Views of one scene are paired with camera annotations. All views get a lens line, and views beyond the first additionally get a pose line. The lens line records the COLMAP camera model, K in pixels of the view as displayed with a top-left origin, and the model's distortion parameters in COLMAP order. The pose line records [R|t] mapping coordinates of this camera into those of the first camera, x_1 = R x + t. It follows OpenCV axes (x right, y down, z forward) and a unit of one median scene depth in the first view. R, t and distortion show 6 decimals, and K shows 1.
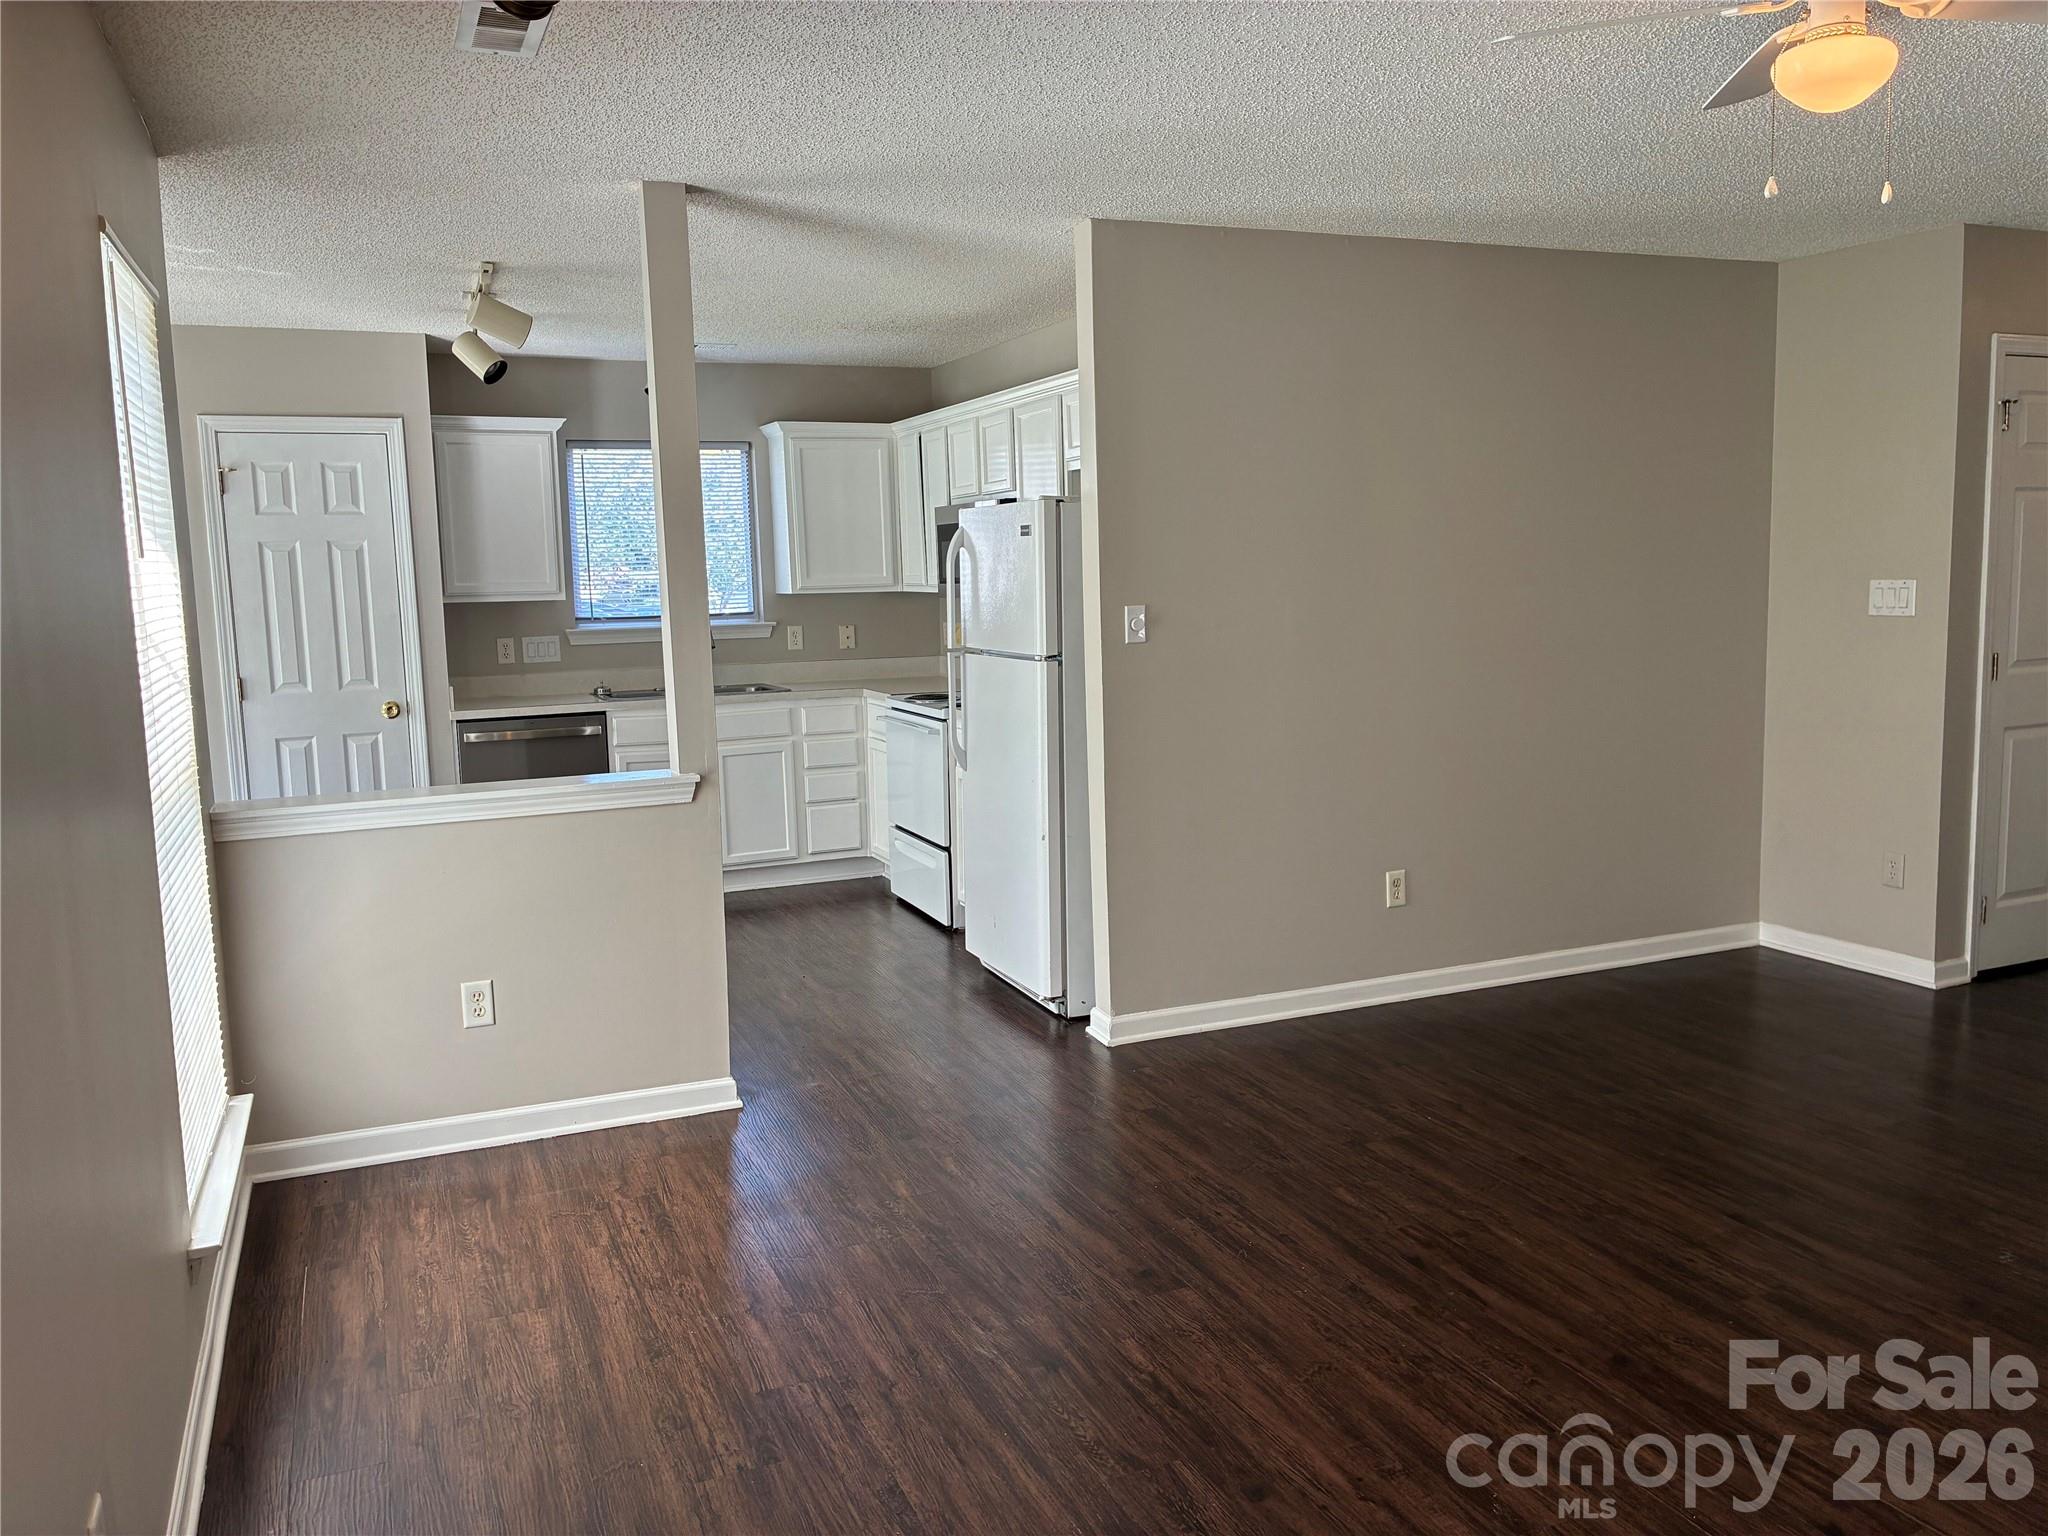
lens RADIAL K [[1541.1, 0, 1017.9], [0, 1541.1, 768.3], [0, 0, 1]] dist [0.048766, -0.085906]
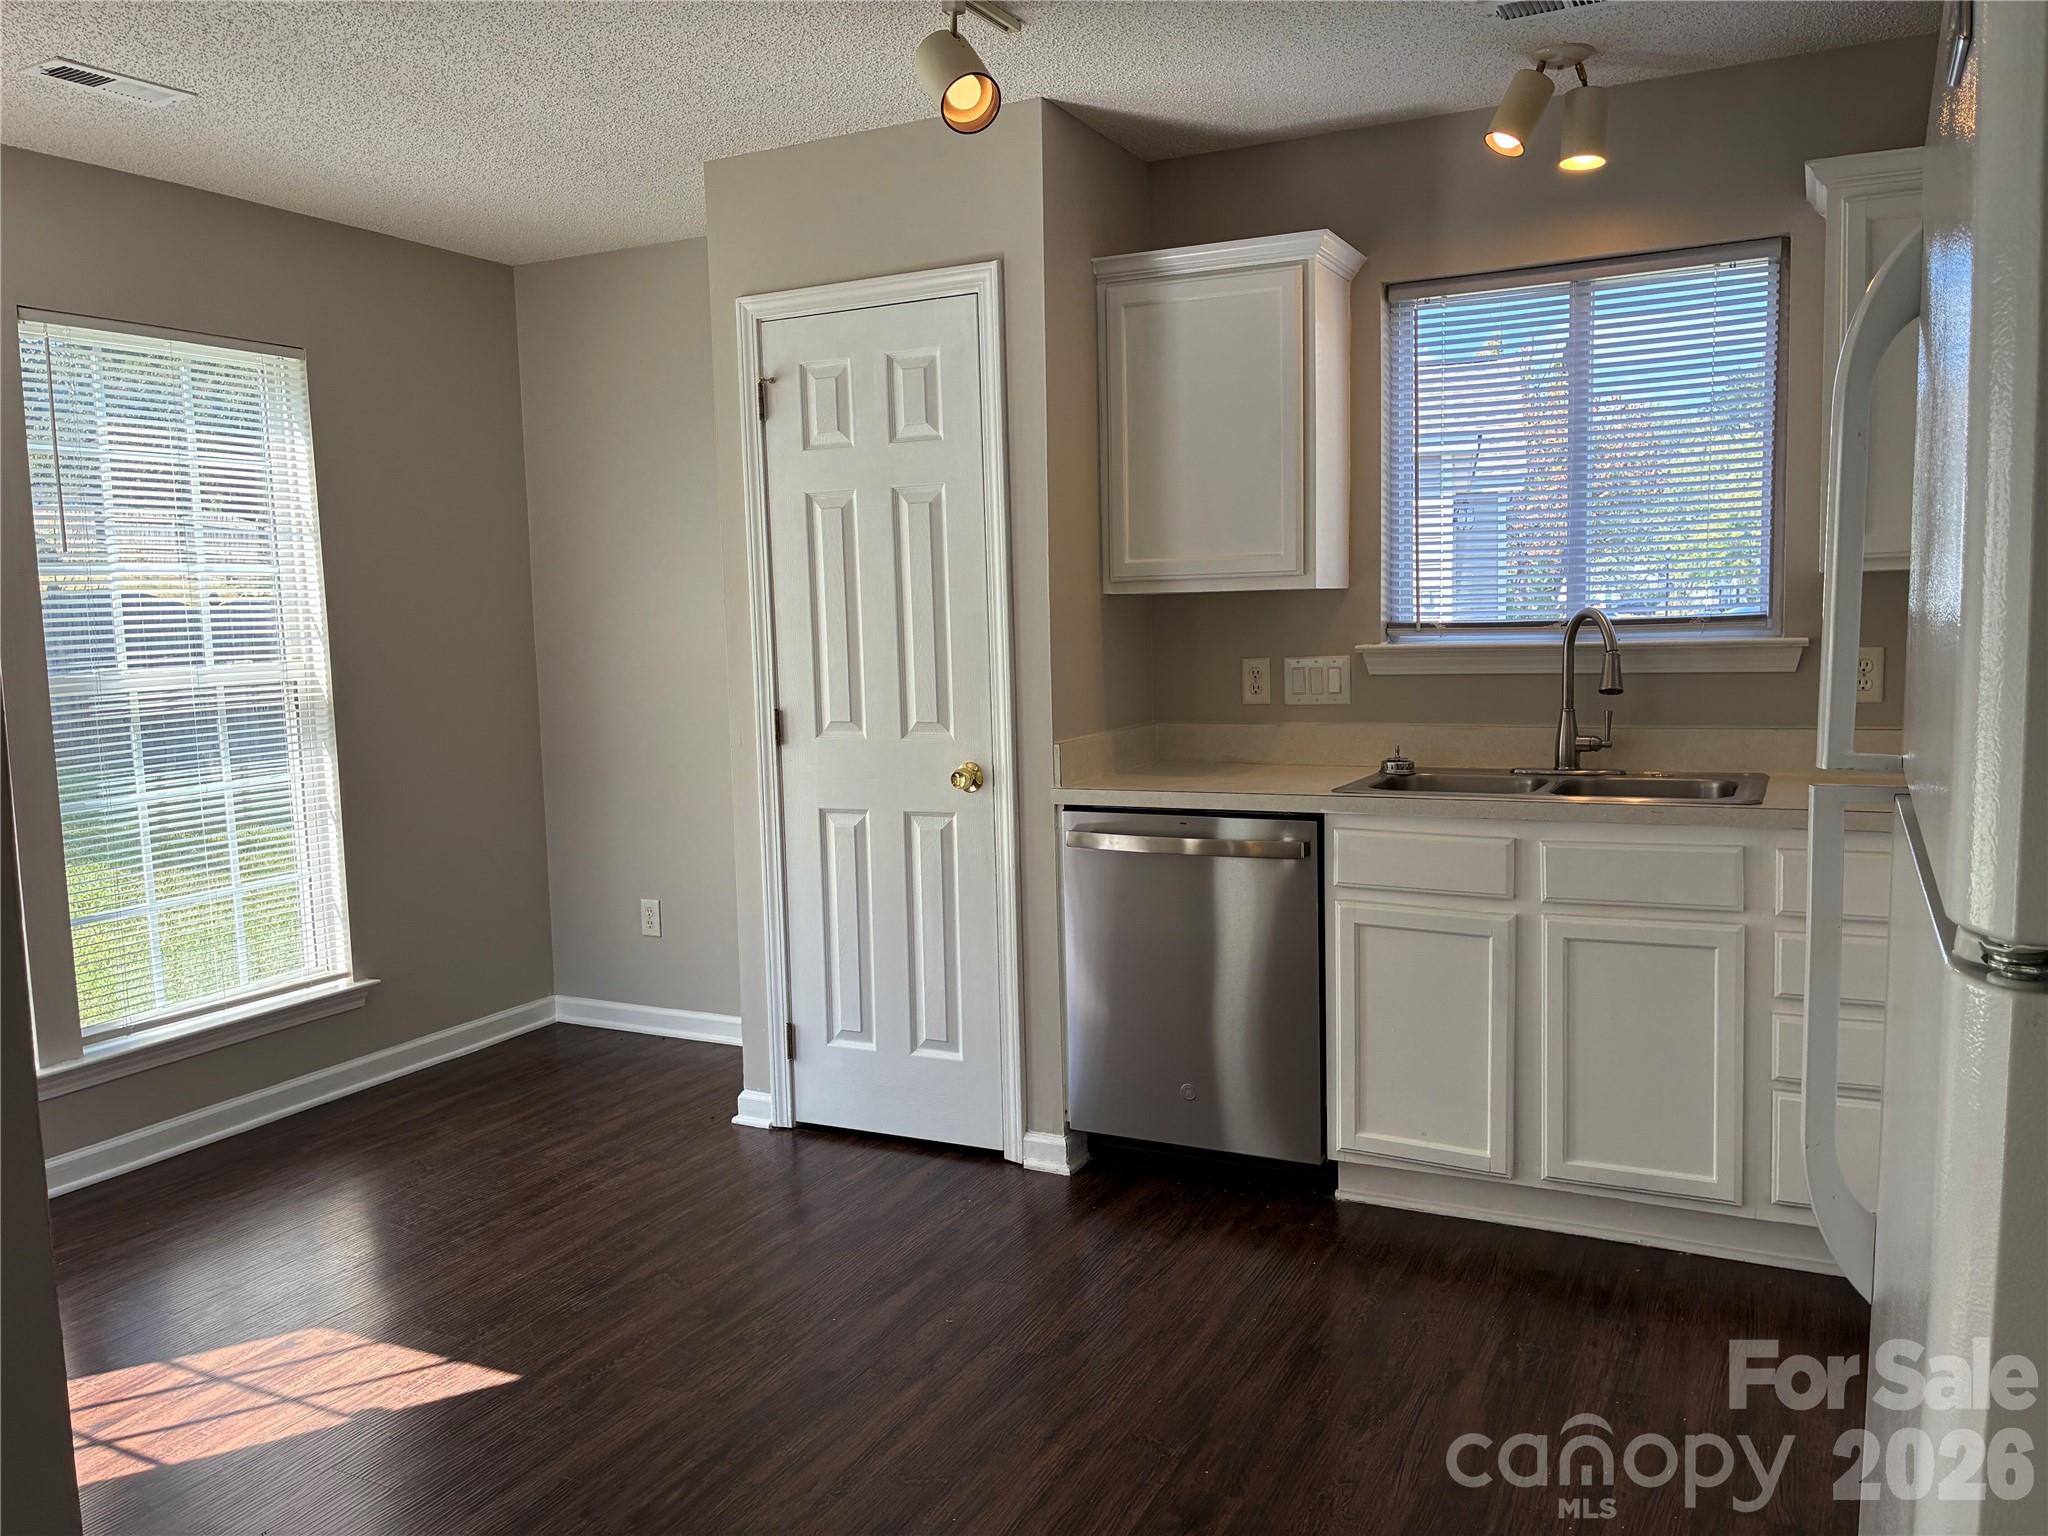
lens RADIAL K [[1556.2, 0, 1027.5], [0, 1556.2, 776.3], [0, 0, 1]] dist [0.057375, -0.083893]
pose [[0.650401, 0.092017, -0.753997, 0.046185], [-0.087585, 0.995100, 0.045890, -0.063971], [0.754525, 0.036191, 0.655273, 0.606134]]
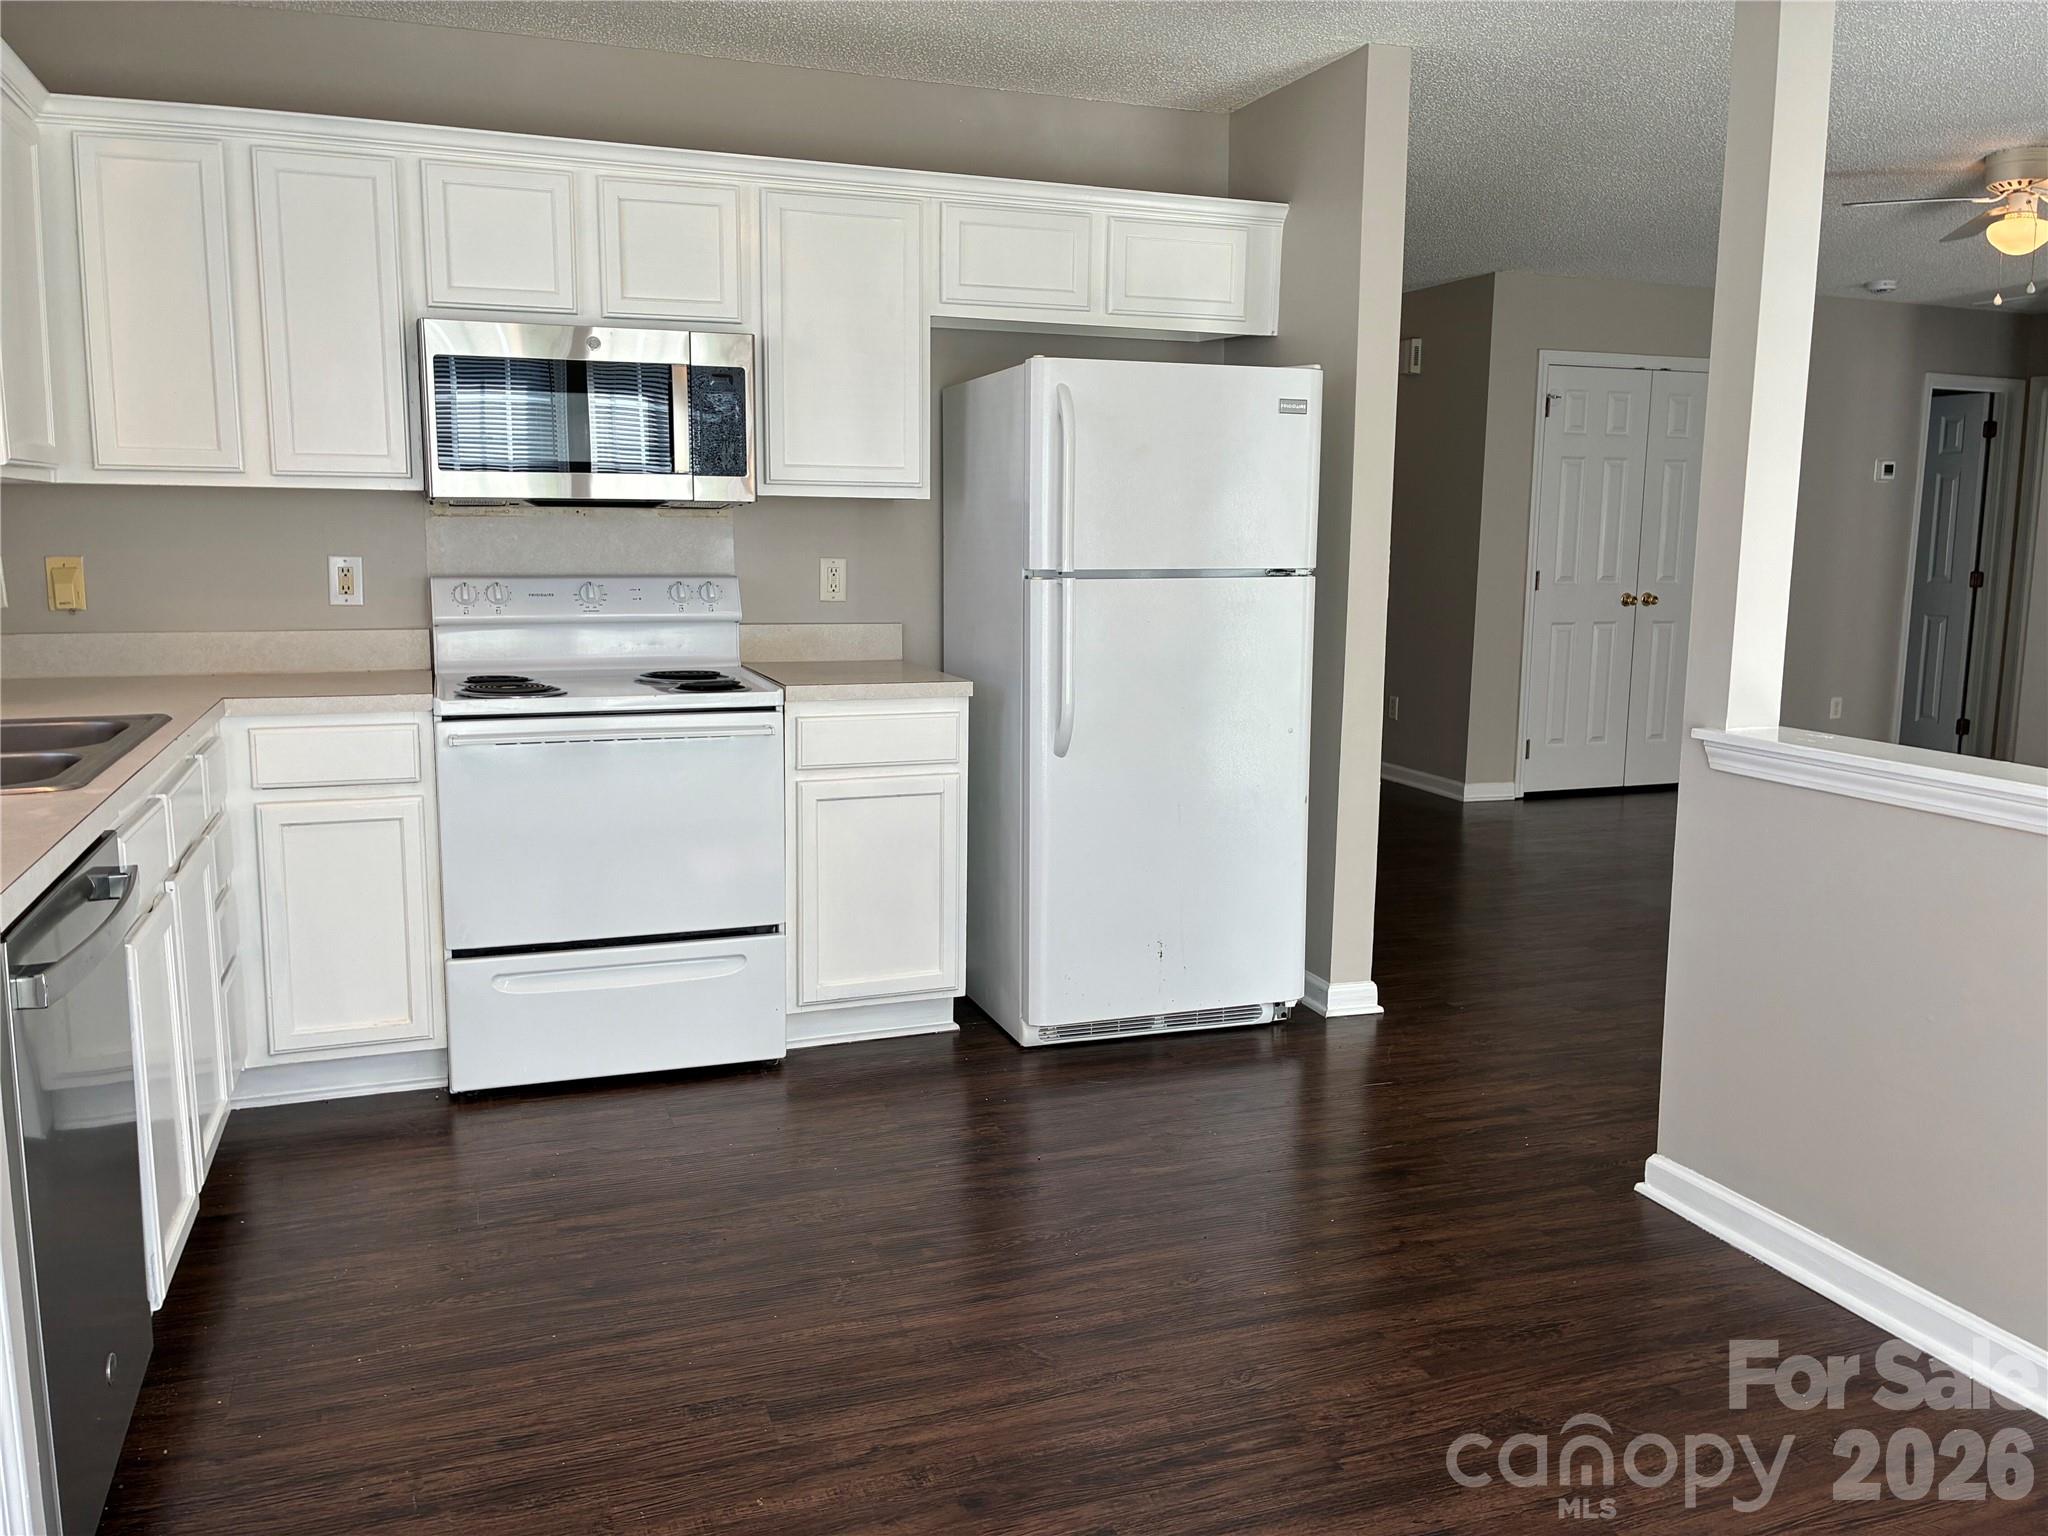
lens RADIAL K [[1582.5, 0, 1002.8], [0, 1582.5, 758.1], [0, 0, 1]] dist [0.022199, -0.000312]
pose [[0.044471, -0.123958, 0.991290, -0.578716], [0.121679, 0.985556, 0.117783, -0.066020], [-0.991573, 0.115381, 0.058911, 0.800580]]
